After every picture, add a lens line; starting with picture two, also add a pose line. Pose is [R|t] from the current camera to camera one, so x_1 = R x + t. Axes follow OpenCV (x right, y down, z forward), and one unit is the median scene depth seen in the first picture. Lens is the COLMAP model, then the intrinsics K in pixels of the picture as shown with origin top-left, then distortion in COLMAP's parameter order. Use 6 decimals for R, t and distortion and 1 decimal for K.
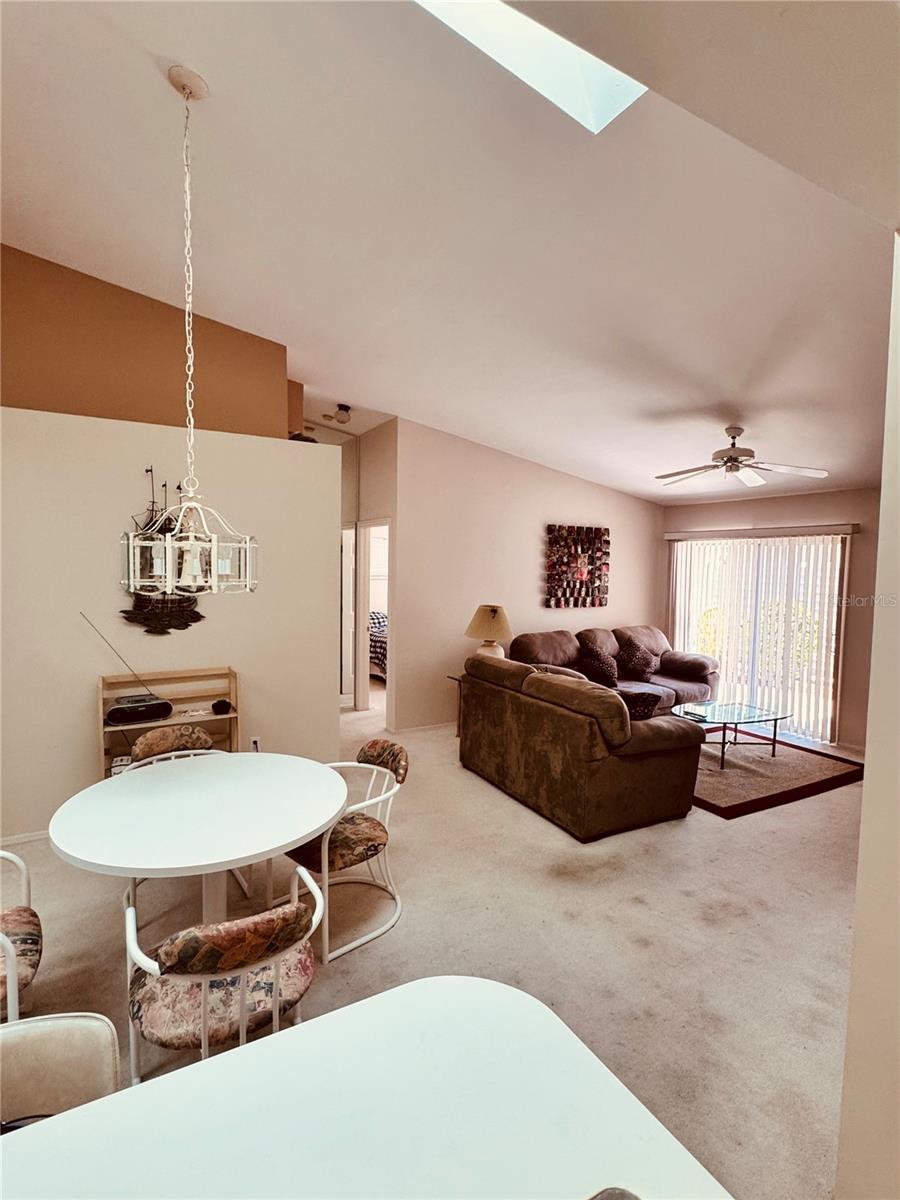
lens RADIAL K [[588.4, 0, 454.1], [0, 588.4, 601.9], [0, 0, 1]] dist [-0.002494, 0.000004]
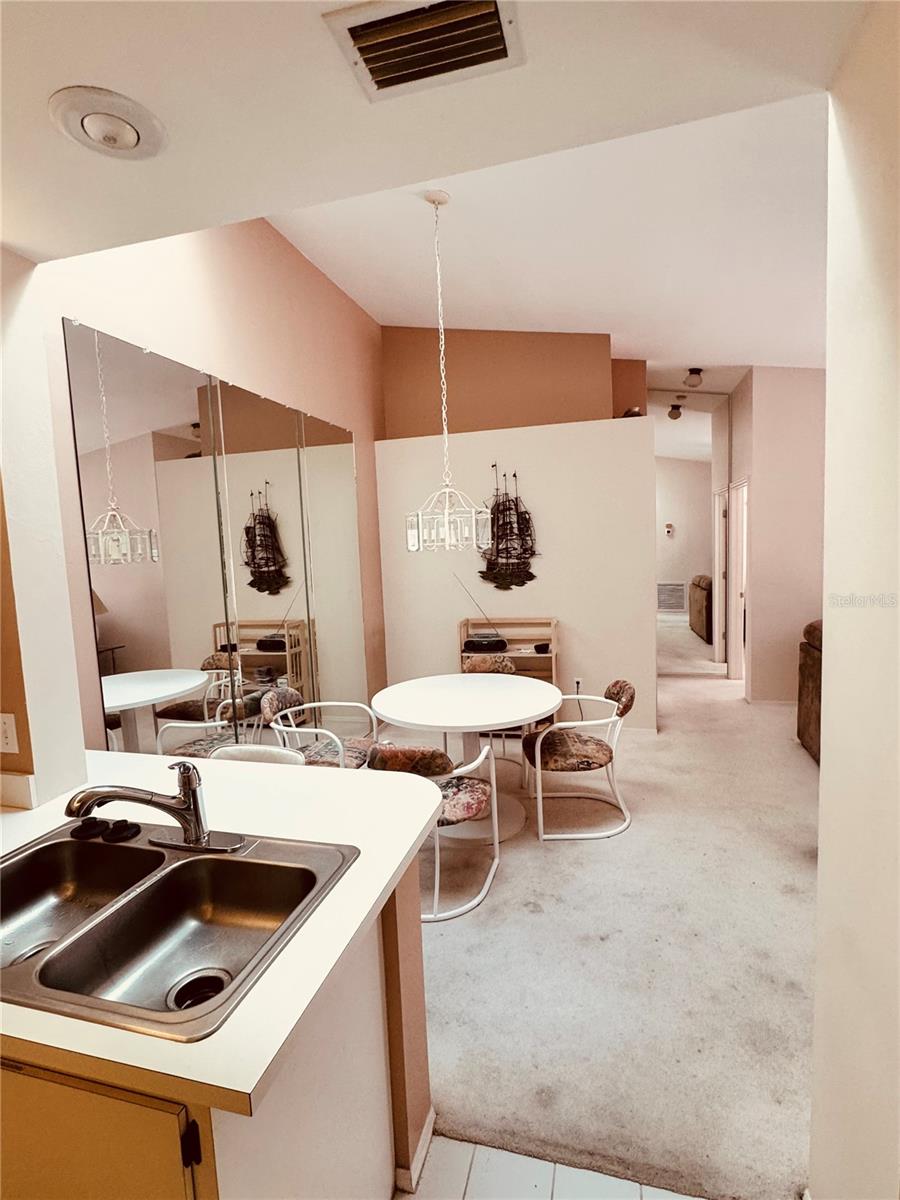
lens RADIAL K [[588.7, 0, 452.4], [0, 588.7, 601.9], [0, 0, 1]] dist [-0.002951, 0.000449]
pose [[0.705176, 0.023288, -0.708650, 0.361551], [0.005216, 0.999263, 0.038030, 0.033111], [0.709014, -0.030514, 0.704534, -0.012987]]
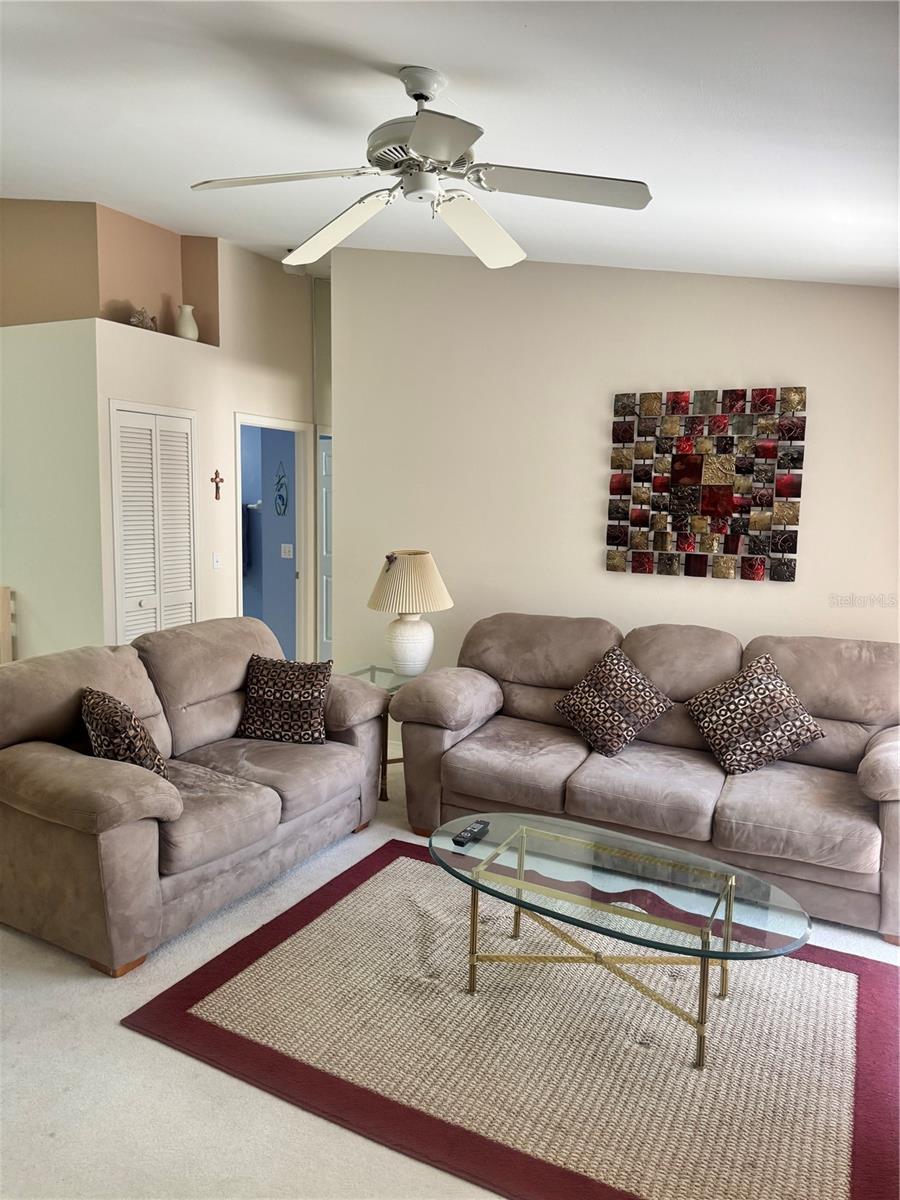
lens RADIAL K [[851.8, 0, 446.0], [0, 851.8, 604.6], [0, 0, 1]] dist [0.187286, -0.362956]
pose [[0.547726, 0.106104, -0.829902, 1.213839], [-0.065084, 0.994324, 0.084170, -0.023910], [0.834122, 0.007911, 0.551523, 0.903046]]
